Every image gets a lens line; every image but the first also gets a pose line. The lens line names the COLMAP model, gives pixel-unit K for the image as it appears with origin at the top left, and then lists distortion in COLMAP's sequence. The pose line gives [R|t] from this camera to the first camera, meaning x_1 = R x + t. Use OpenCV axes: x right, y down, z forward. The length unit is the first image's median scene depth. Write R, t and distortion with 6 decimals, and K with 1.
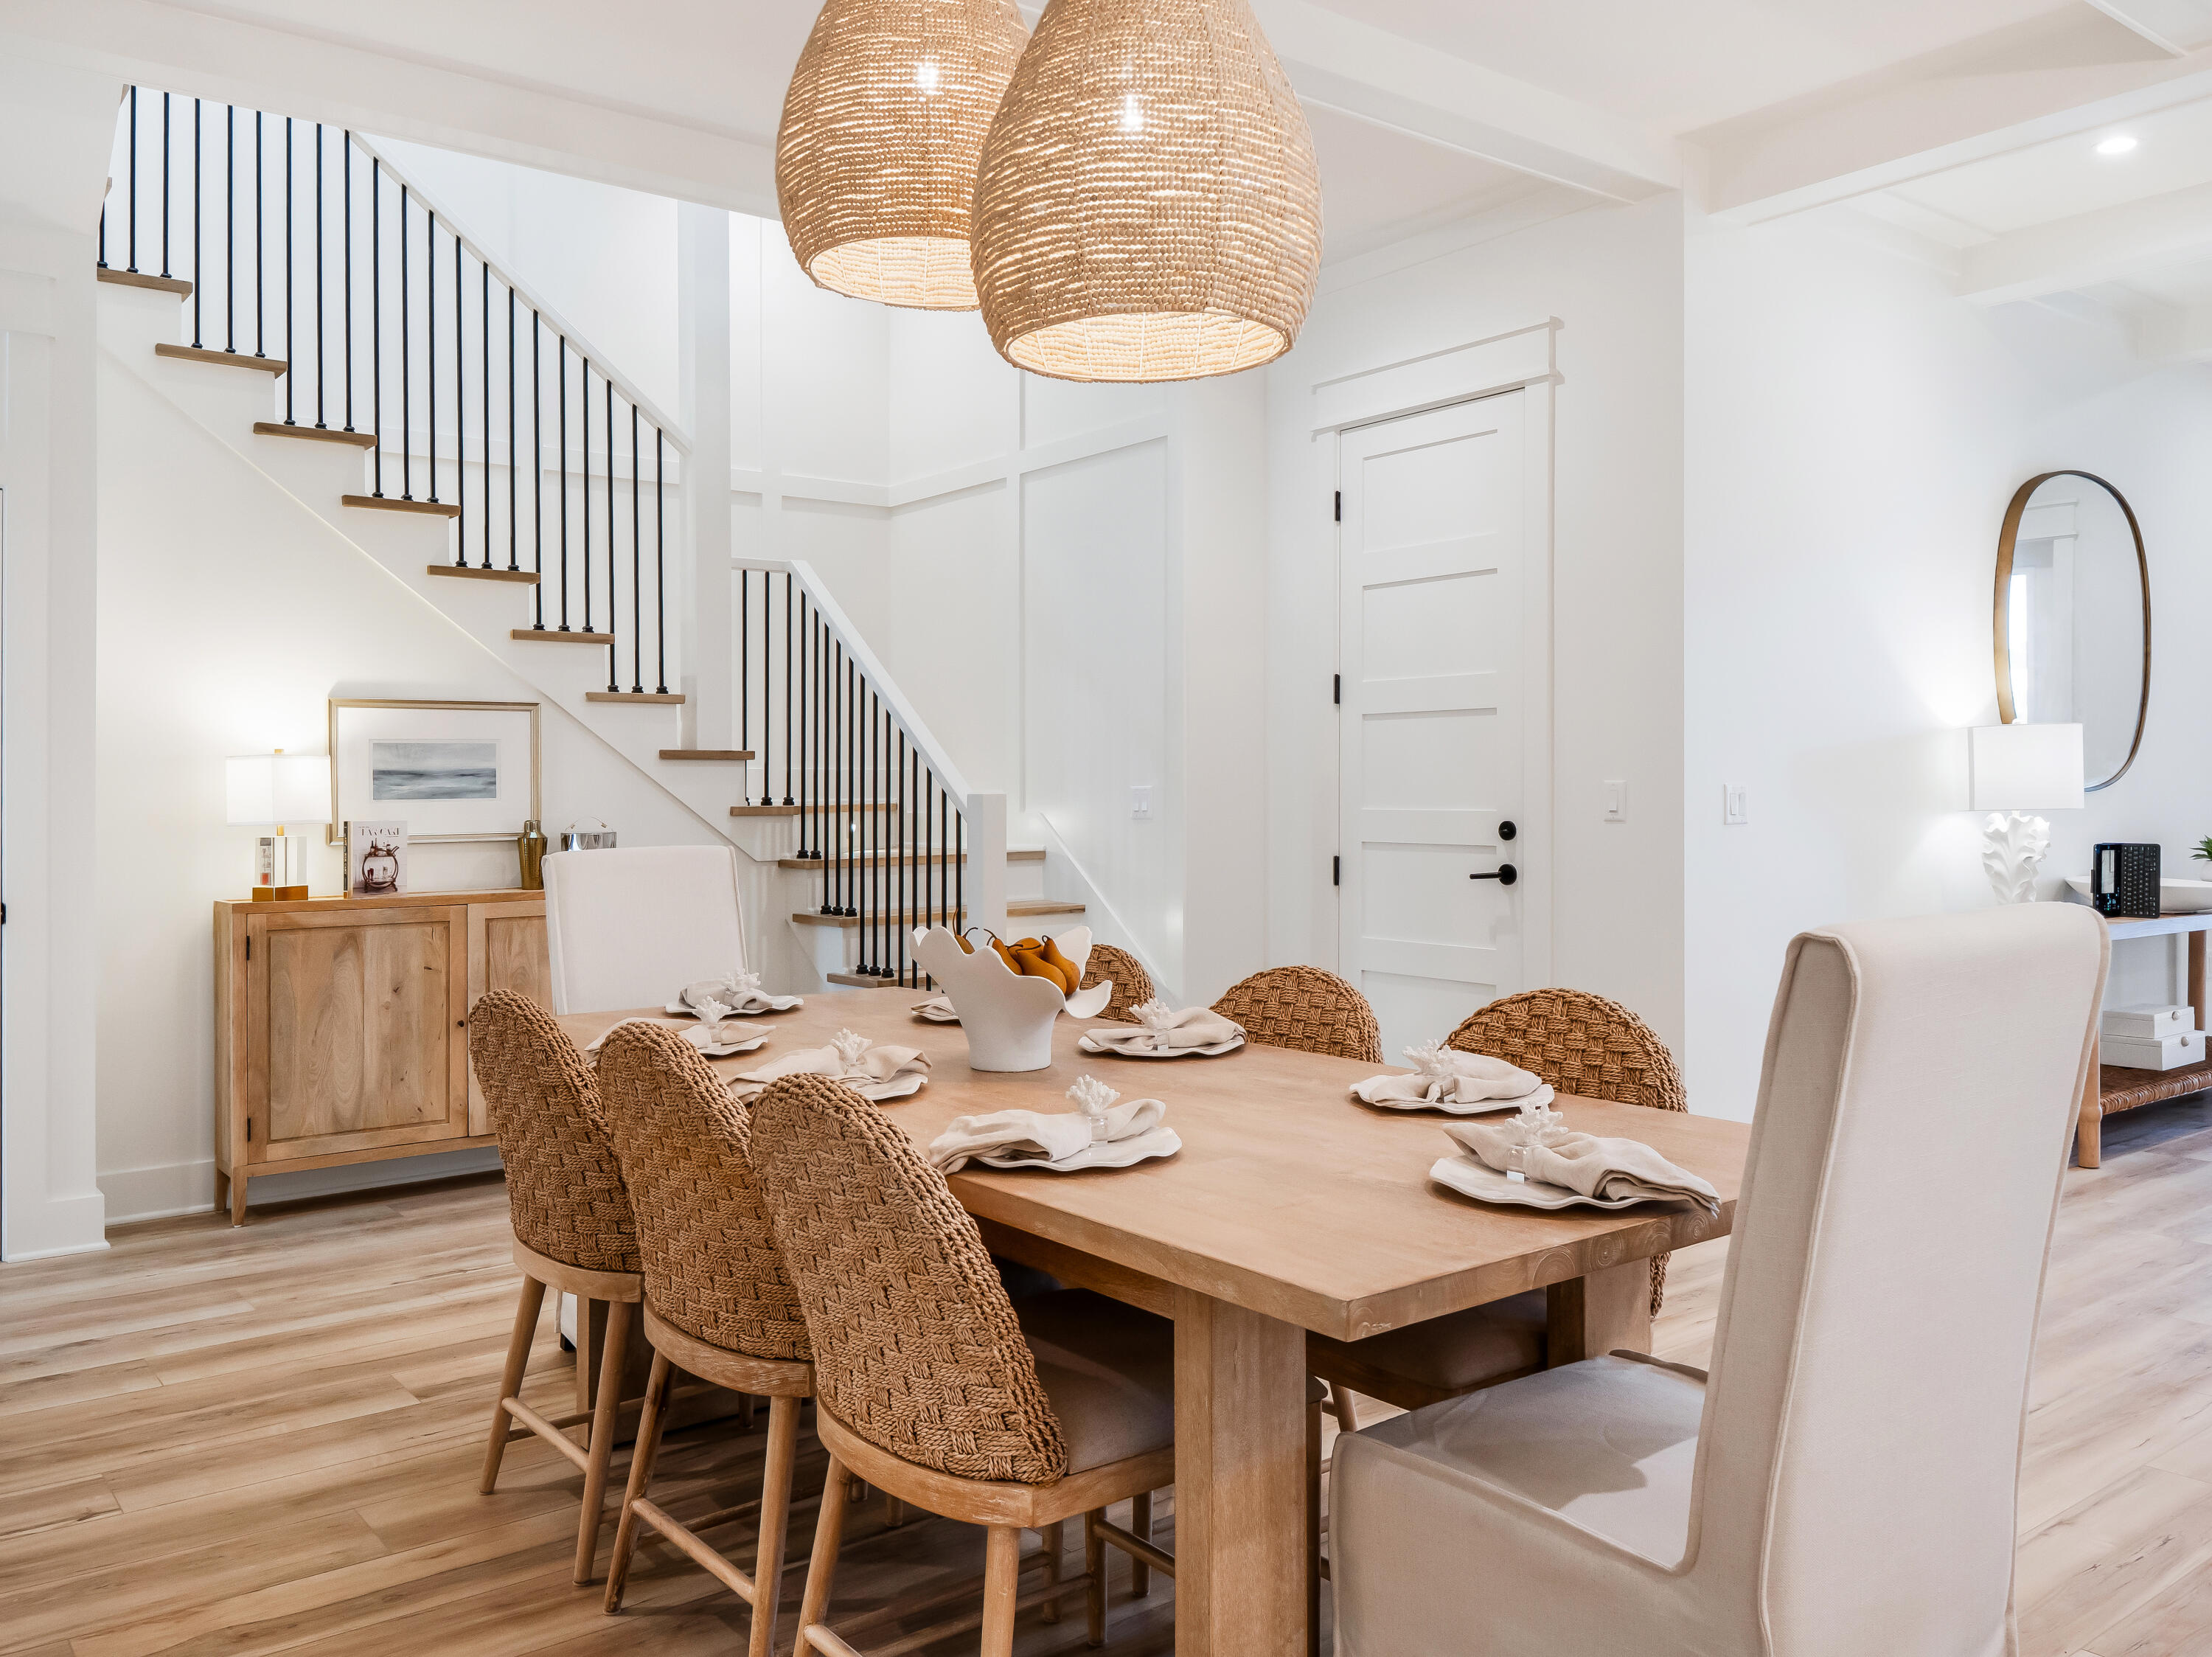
lens RADIAL K [[1760.3, 0, 1115.6], [0, 1760.3, 814.7], [0, 0, 1]] dist [0.004033, -0.003933]
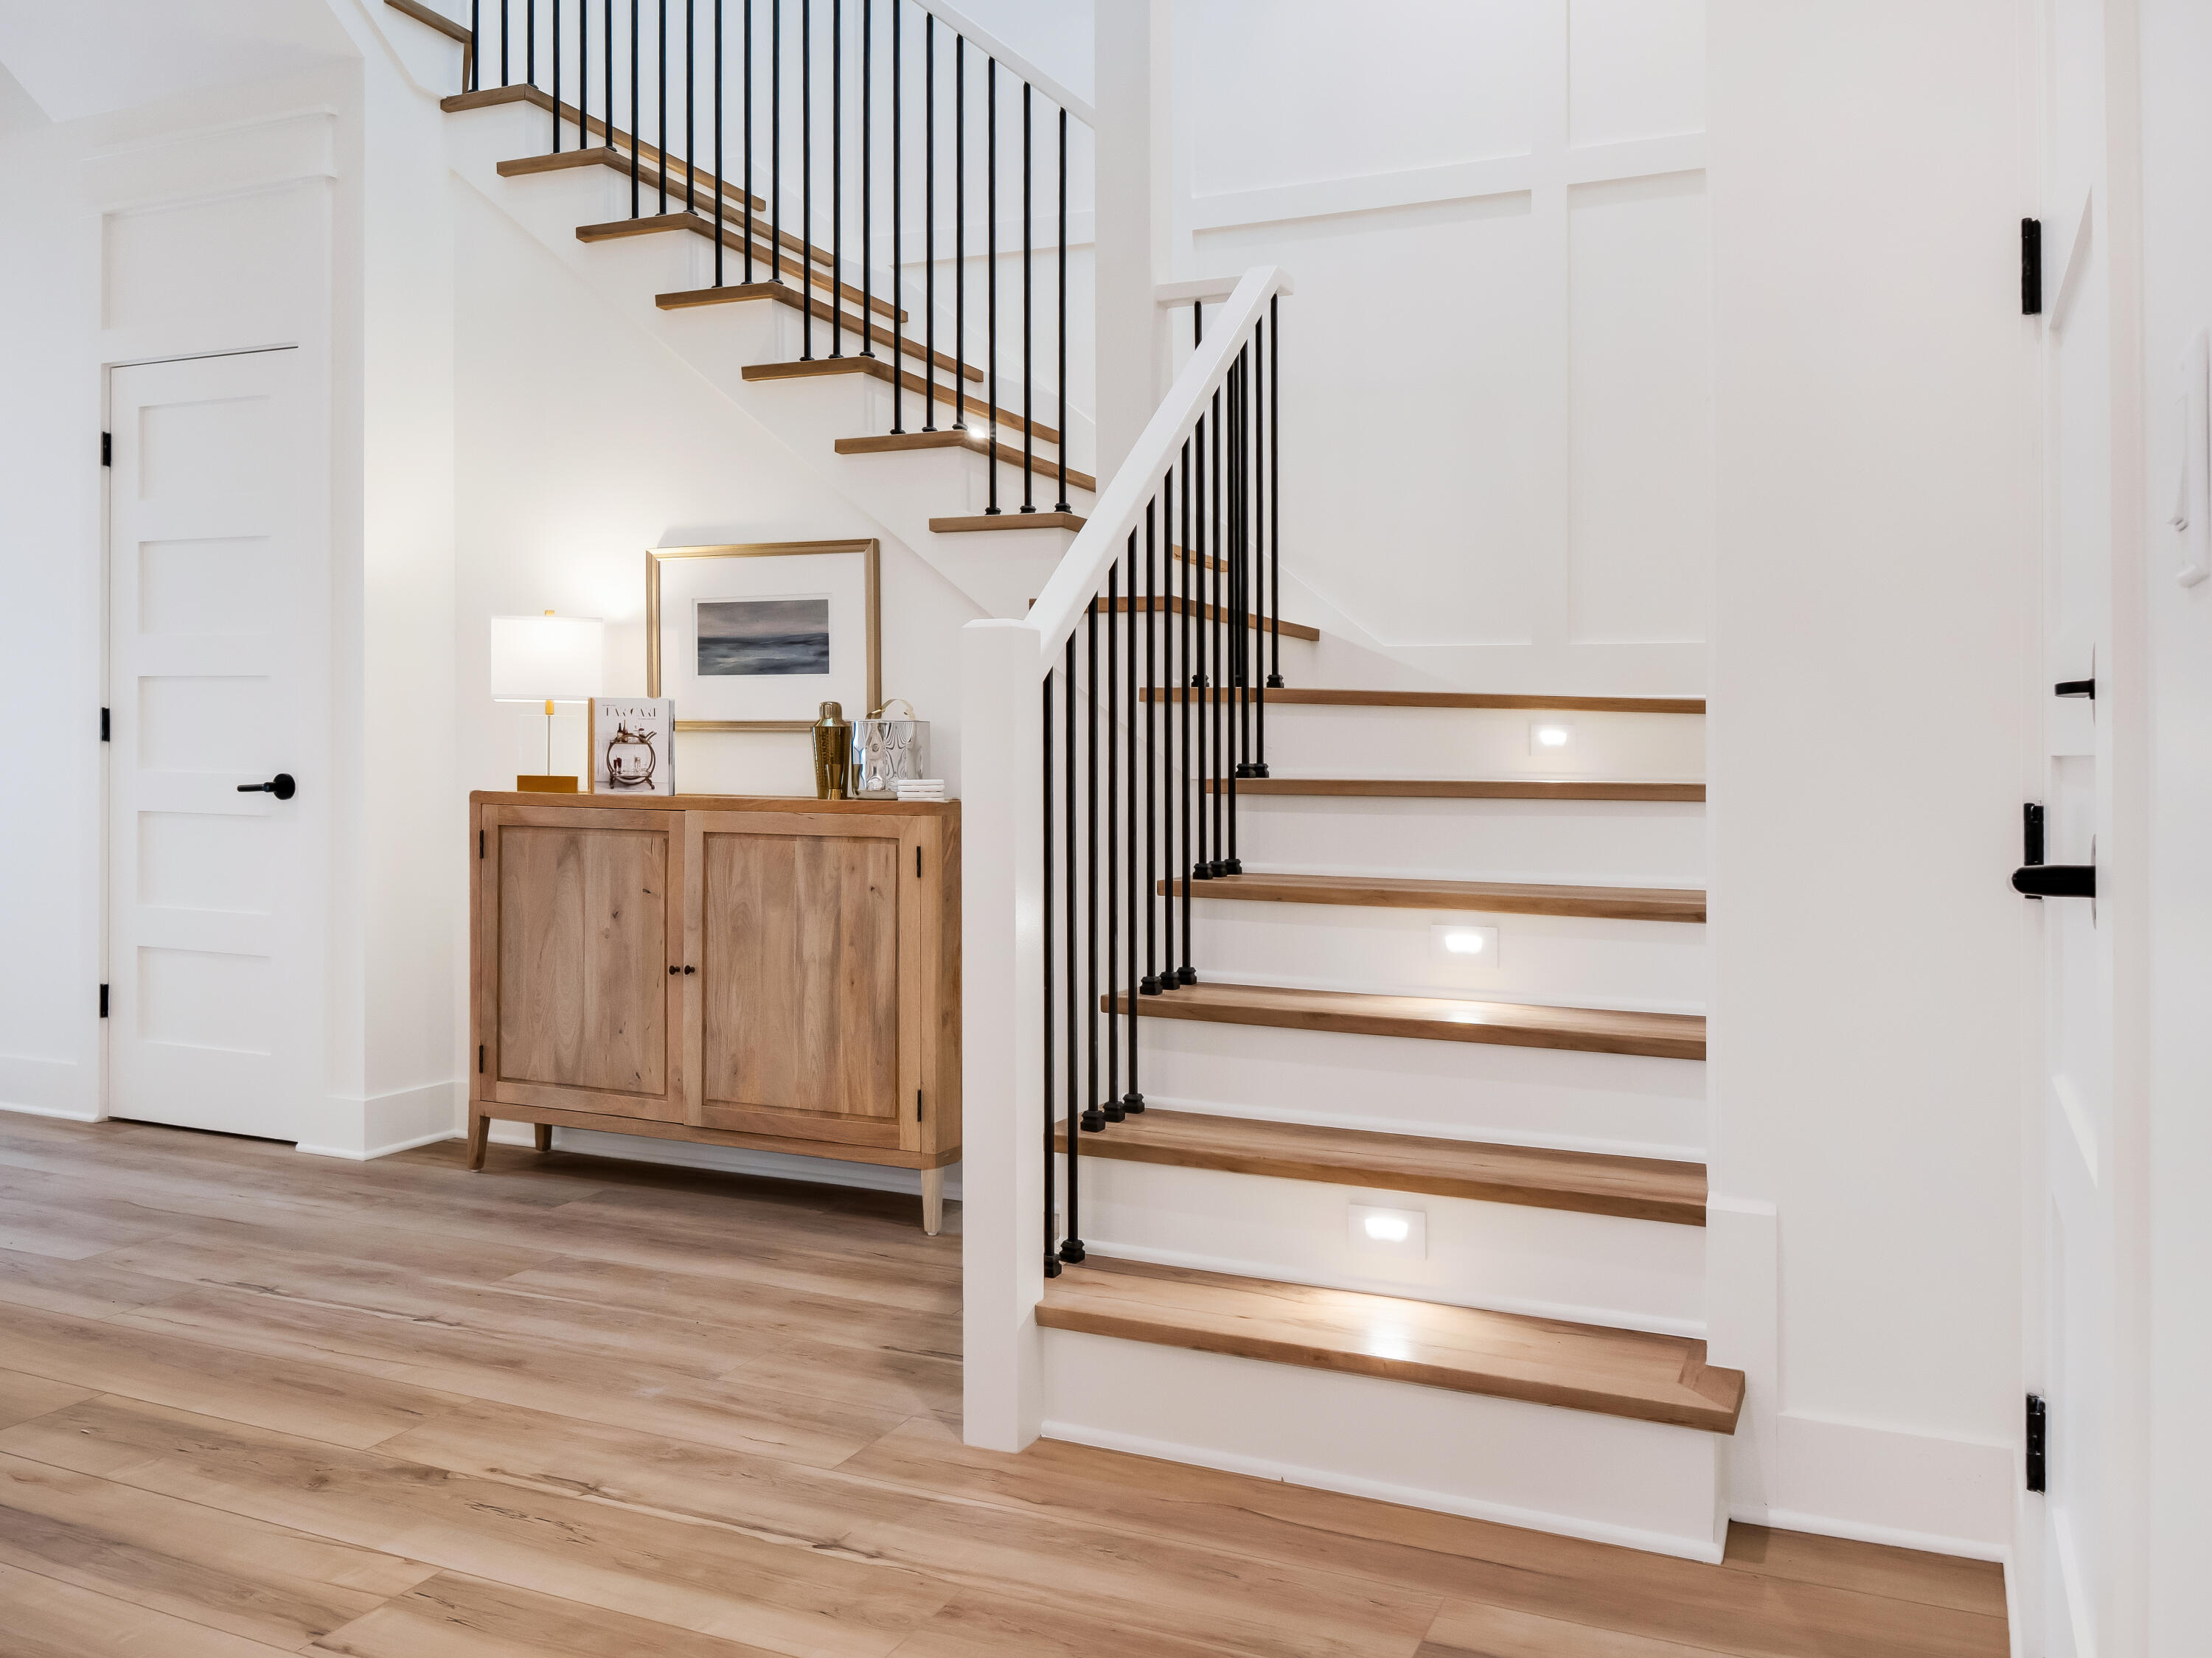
lens RADIAL K [[1760.0, 0, 1115.6], [0, 1760.0, 815.2], [0, 0, 1]] dist [0.004033, -0.003933]
pose [[0.466697, 0.034931, -0.883727, 0.371211], [-0.034851, 0.999170, 0.021090, 0.031402], [0.883730, 0.020956, 0.467527, 0.821725]]
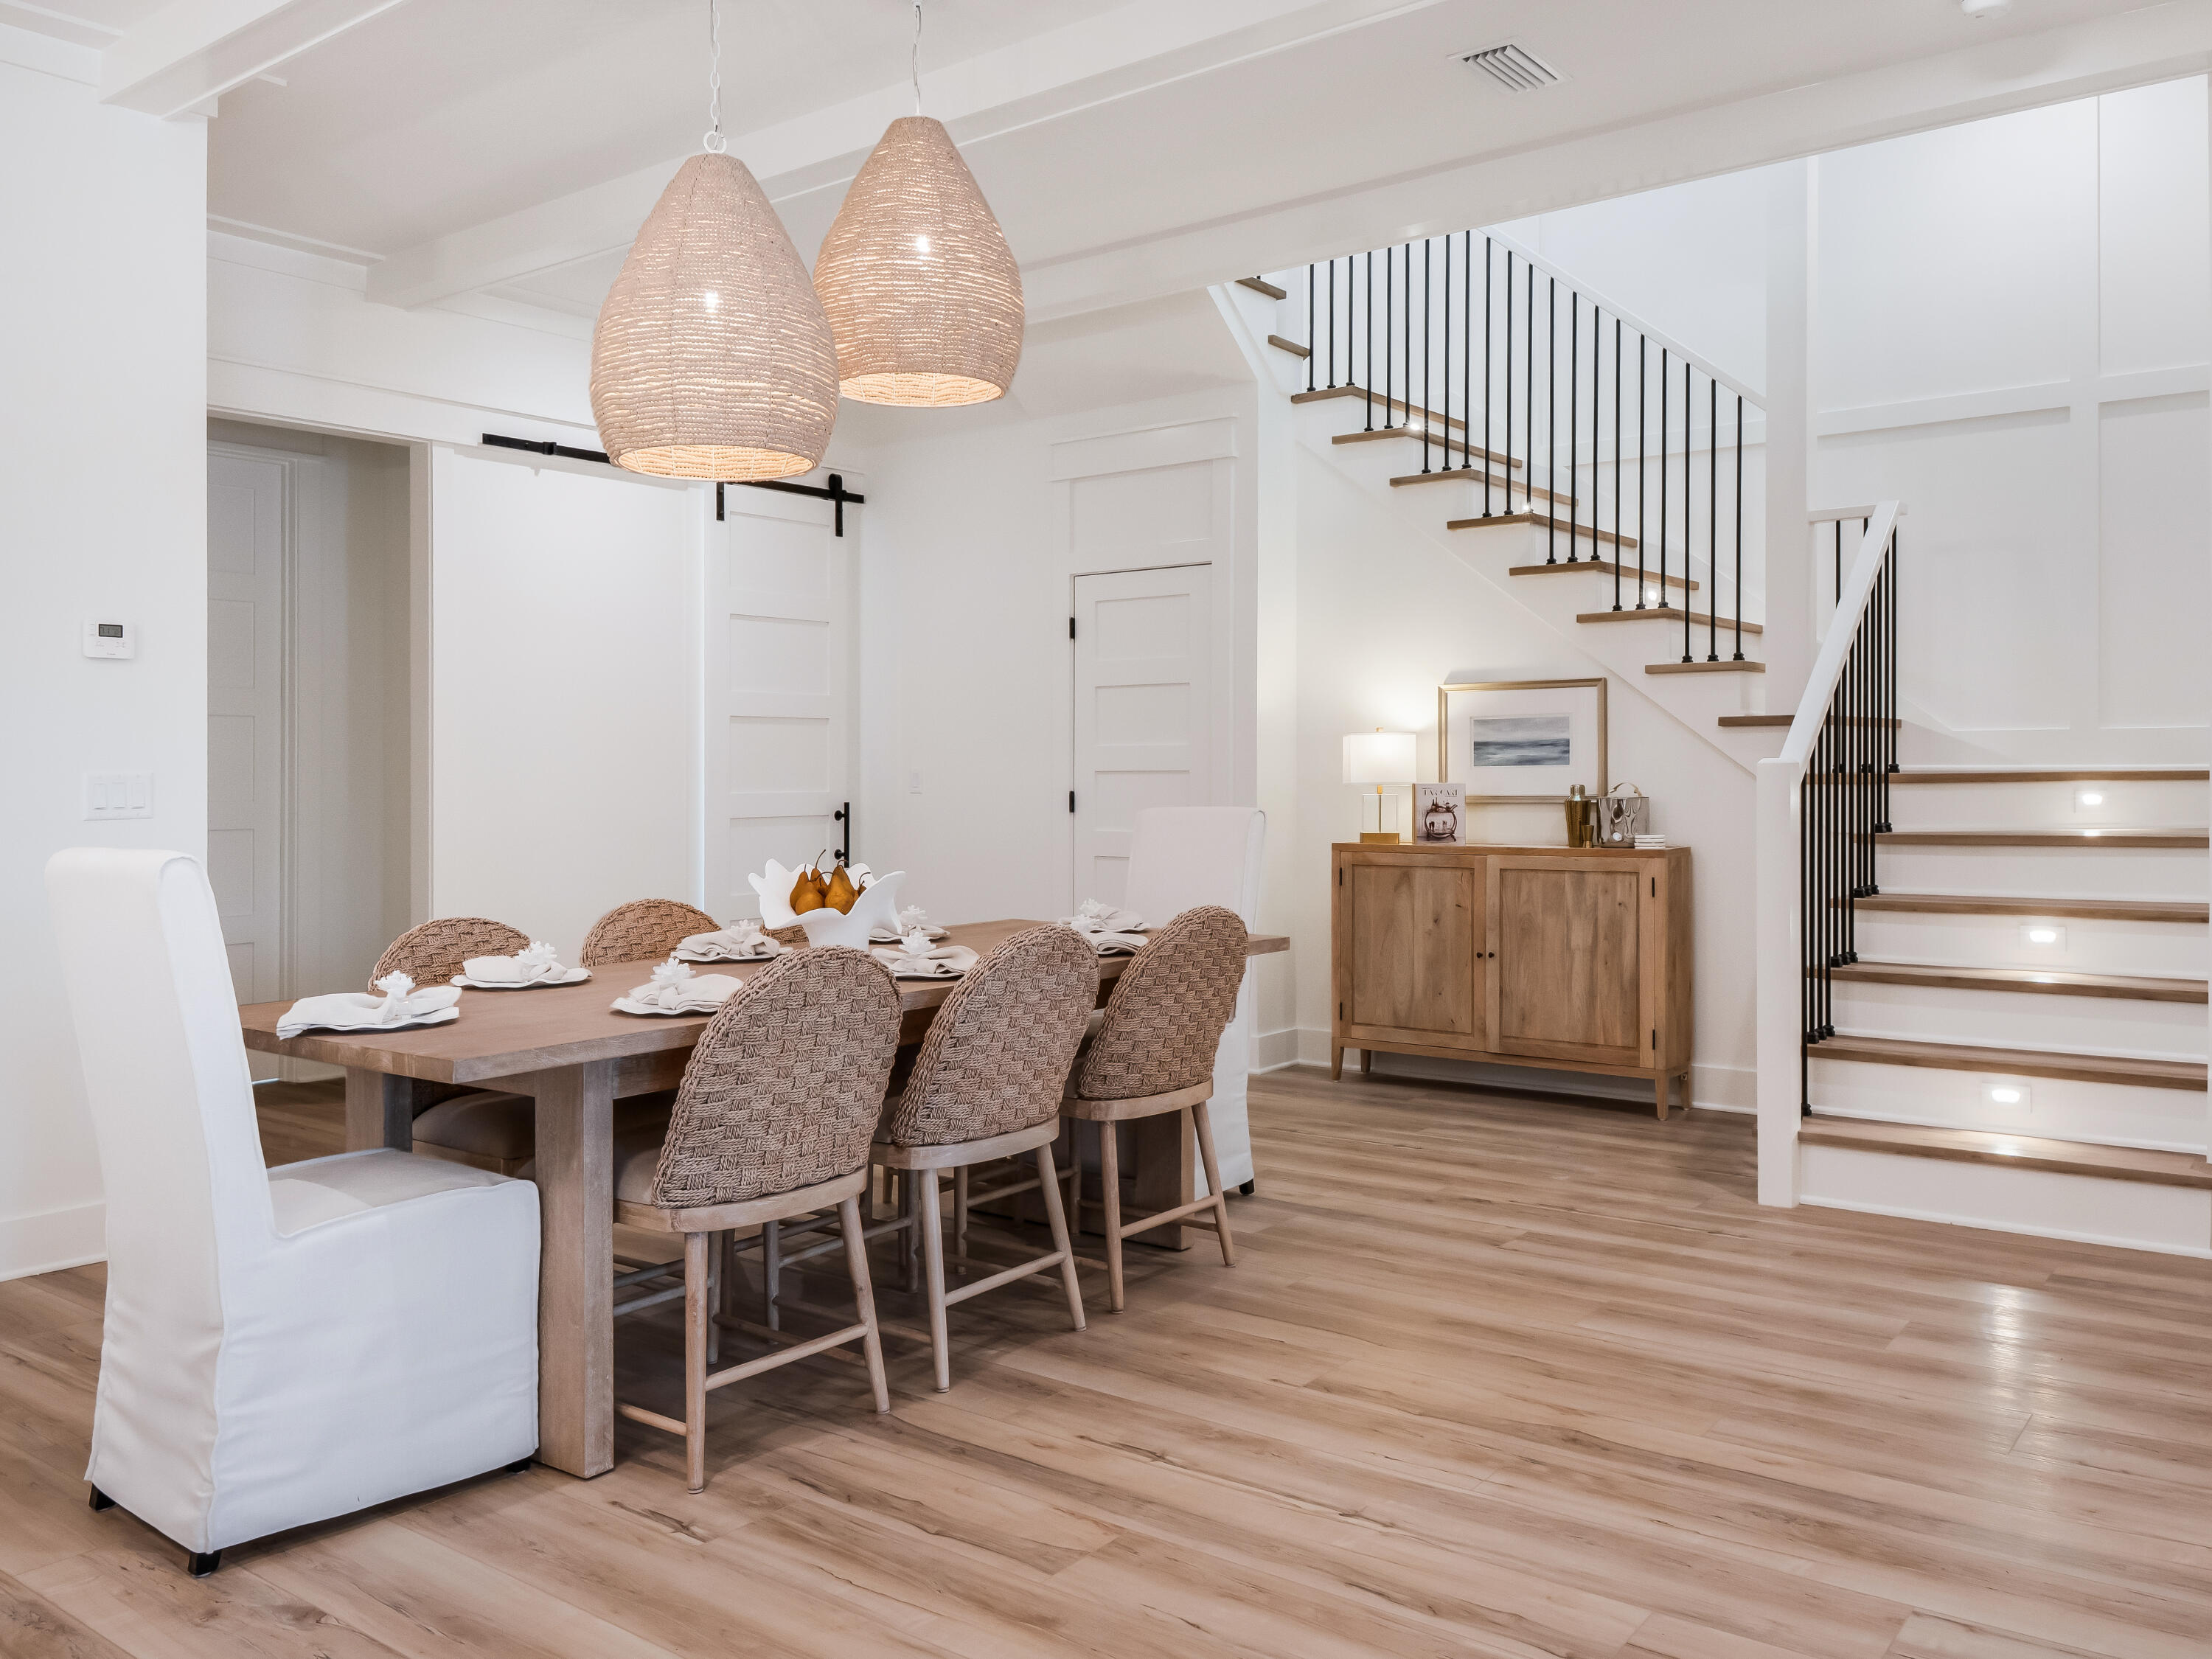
lens RADIAL K [[1768.2, 0, 1110.0], [0, 1768.2, 863.6], [0, 0, 1]] dist [0.071962, -0.109801]
pose [[0.249885, 0.052000, -0.966878, 0.723730], [-0.013670, 0.998647, 0.050176, 0.000497], [0.968179, 0.000679, 0.250258, 0.462579]]
